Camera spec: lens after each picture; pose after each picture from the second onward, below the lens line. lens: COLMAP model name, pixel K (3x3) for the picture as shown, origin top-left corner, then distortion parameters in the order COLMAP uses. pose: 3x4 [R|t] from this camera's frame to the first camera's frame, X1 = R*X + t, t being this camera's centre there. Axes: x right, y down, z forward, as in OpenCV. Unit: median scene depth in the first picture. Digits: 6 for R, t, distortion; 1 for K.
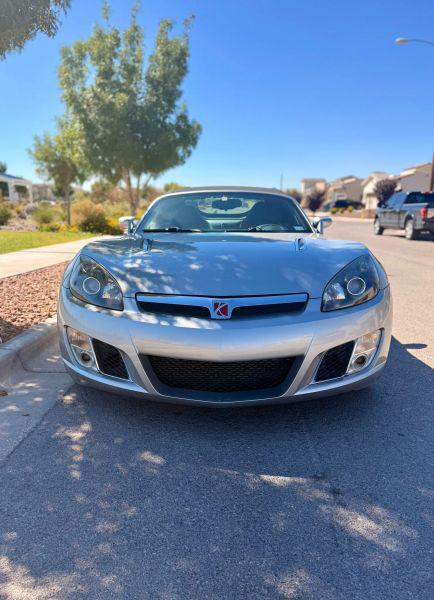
lens RADIAL K [[430.4, 0, 210.2], [0, 430.4, 300.0], [0, 0, 1]] dist [0.070422, -0.109836]
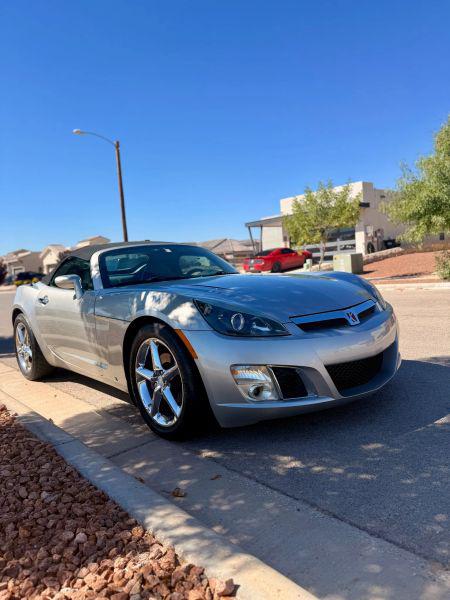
lens RADIAL K [[417.7, 0, 222.2], [0, 417.7, 295.0], [0, 0, 1]] dist [0.040192, -0.057223]
pose [[0.731158, -0.106039, 0.673917, -0.098534], [0.217751, 0.972449, -0.083234, -0.002021], [-0.646524, 0.207604, 0.734103, 0.030581]]
